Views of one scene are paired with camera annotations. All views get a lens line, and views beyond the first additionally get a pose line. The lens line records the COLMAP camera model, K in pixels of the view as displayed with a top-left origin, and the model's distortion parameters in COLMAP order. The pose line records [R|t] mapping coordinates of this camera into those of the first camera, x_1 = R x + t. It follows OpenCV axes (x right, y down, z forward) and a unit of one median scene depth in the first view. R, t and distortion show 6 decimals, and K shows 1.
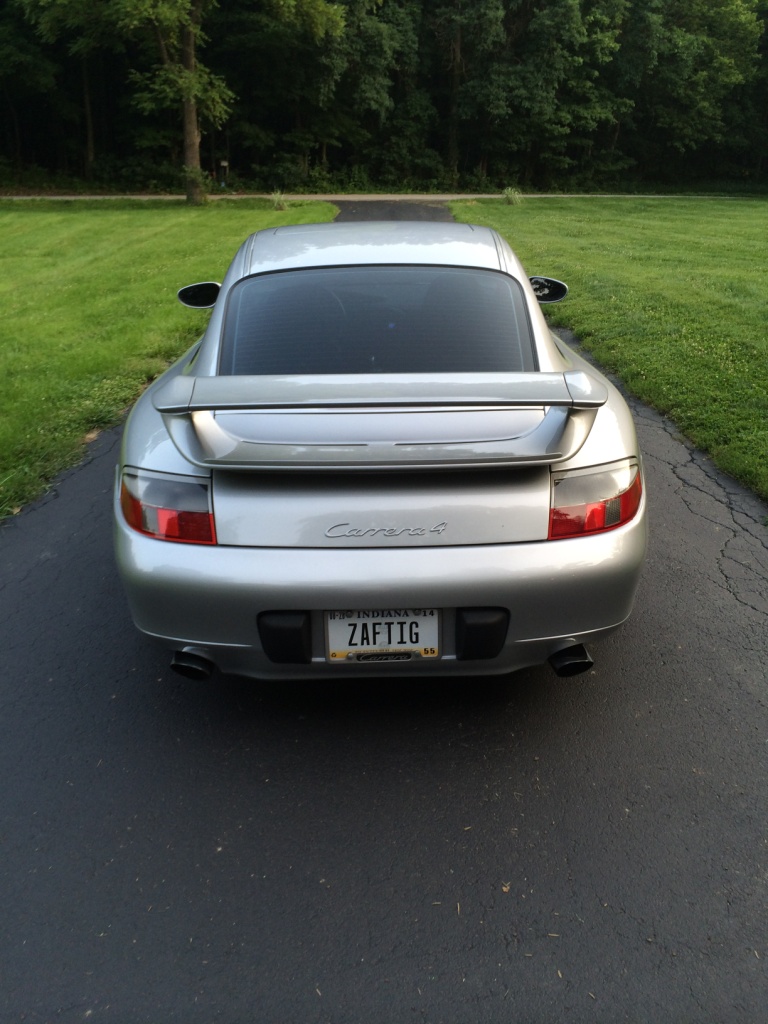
lens RADIAL K [[906.9, 0, 383.7], [0, 906.9, 506.6], [0, 0, 1]] dist [0.008603, -0.001972]
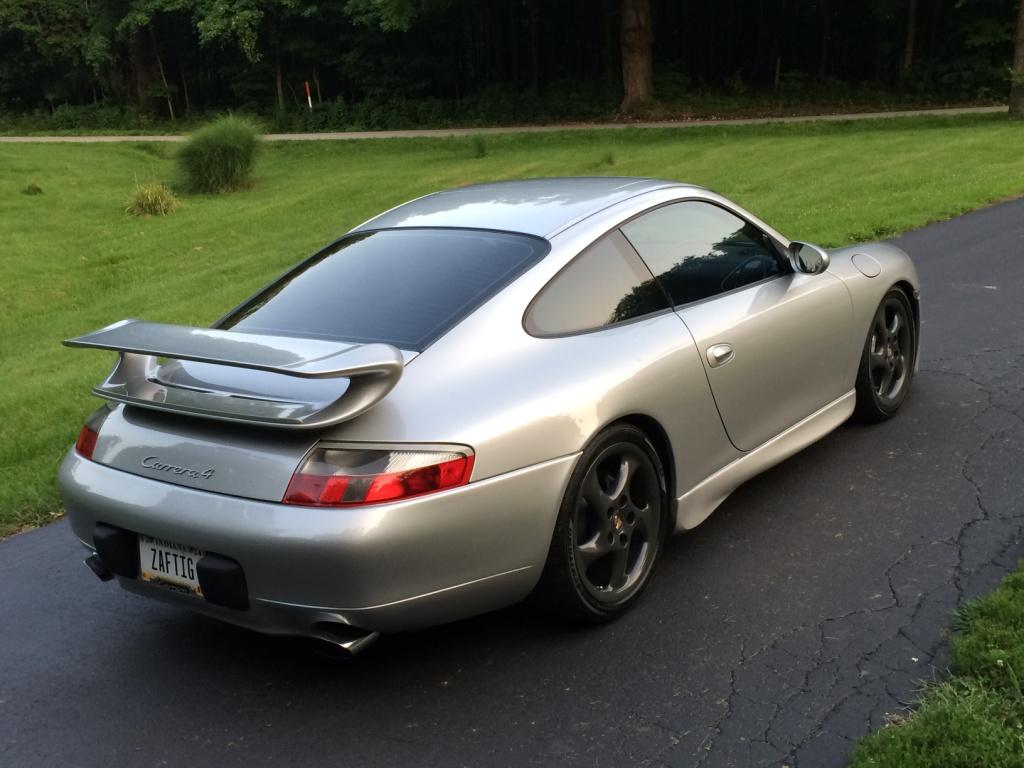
lens RADIAL K [[1224.8, 0, 511.7], [0, 1224.8, 387.7], [0, 0, 1]] dist [0.025777, 0.000000]
pose [[0.764846, 0.103576, -0.635833, 0.808289], [-0.167977, 0.984912, -0.041620, -0.049782], [0.621929, 0.138638, 0.770704, 0.058080]]
